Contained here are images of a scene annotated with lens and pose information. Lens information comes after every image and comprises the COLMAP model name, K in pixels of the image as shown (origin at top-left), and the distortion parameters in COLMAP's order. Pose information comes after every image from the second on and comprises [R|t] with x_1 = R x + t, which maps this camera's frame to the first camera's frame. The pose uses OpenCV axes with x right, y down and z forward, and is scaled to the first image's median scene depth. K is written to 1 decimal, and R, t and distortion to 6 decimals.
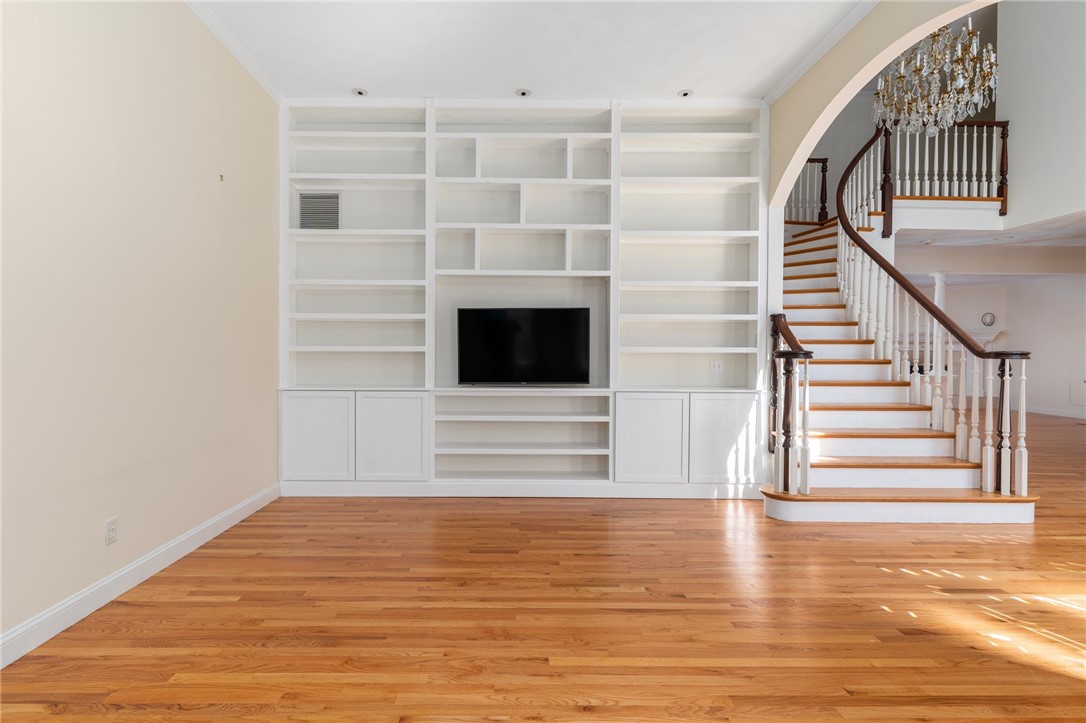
lens RADIAL K [[524.0, 0, 515.5], [0, 524.0, 355.6], [0, 0, 1]] dist [0.002017, 0.001194]
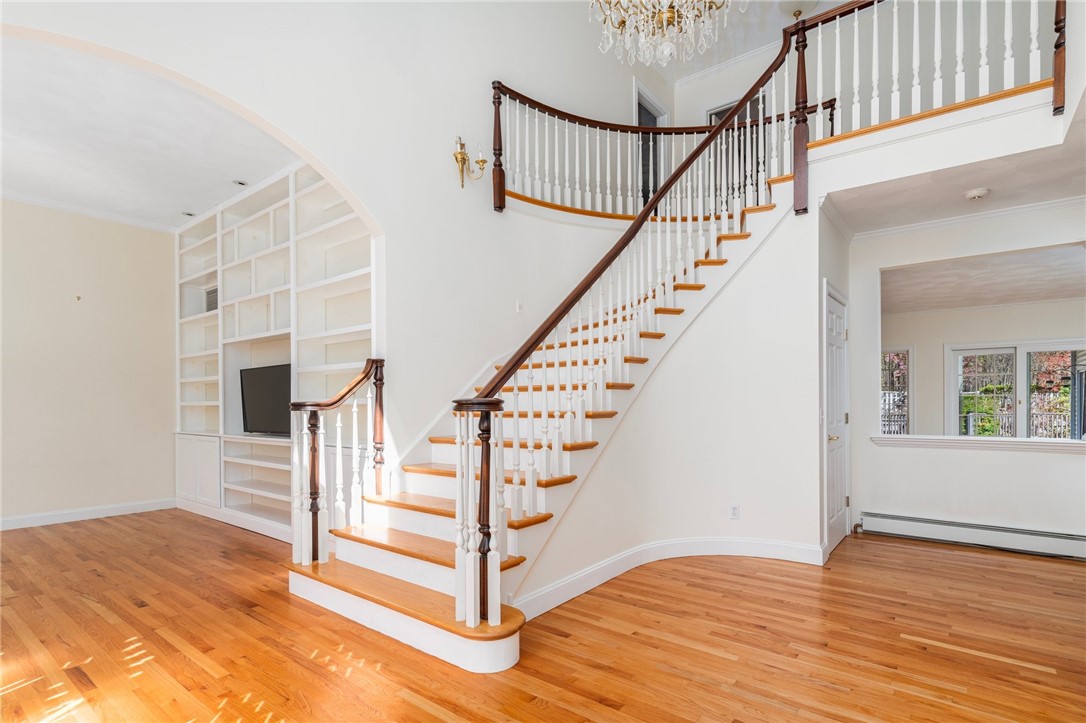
lens RADIAL K [[524.0, 0, 544.9], [0, 524.0, 416.7], [0, 0, 1]] dist [0.002017, 0.001194]
pose [[0.796914, 0.004733, -0.604075, 1.216154], [0.004756, 0.999889, 0.014109, 0.004253], [0.604074, -0.014117, 0.796803, 0.469408]]
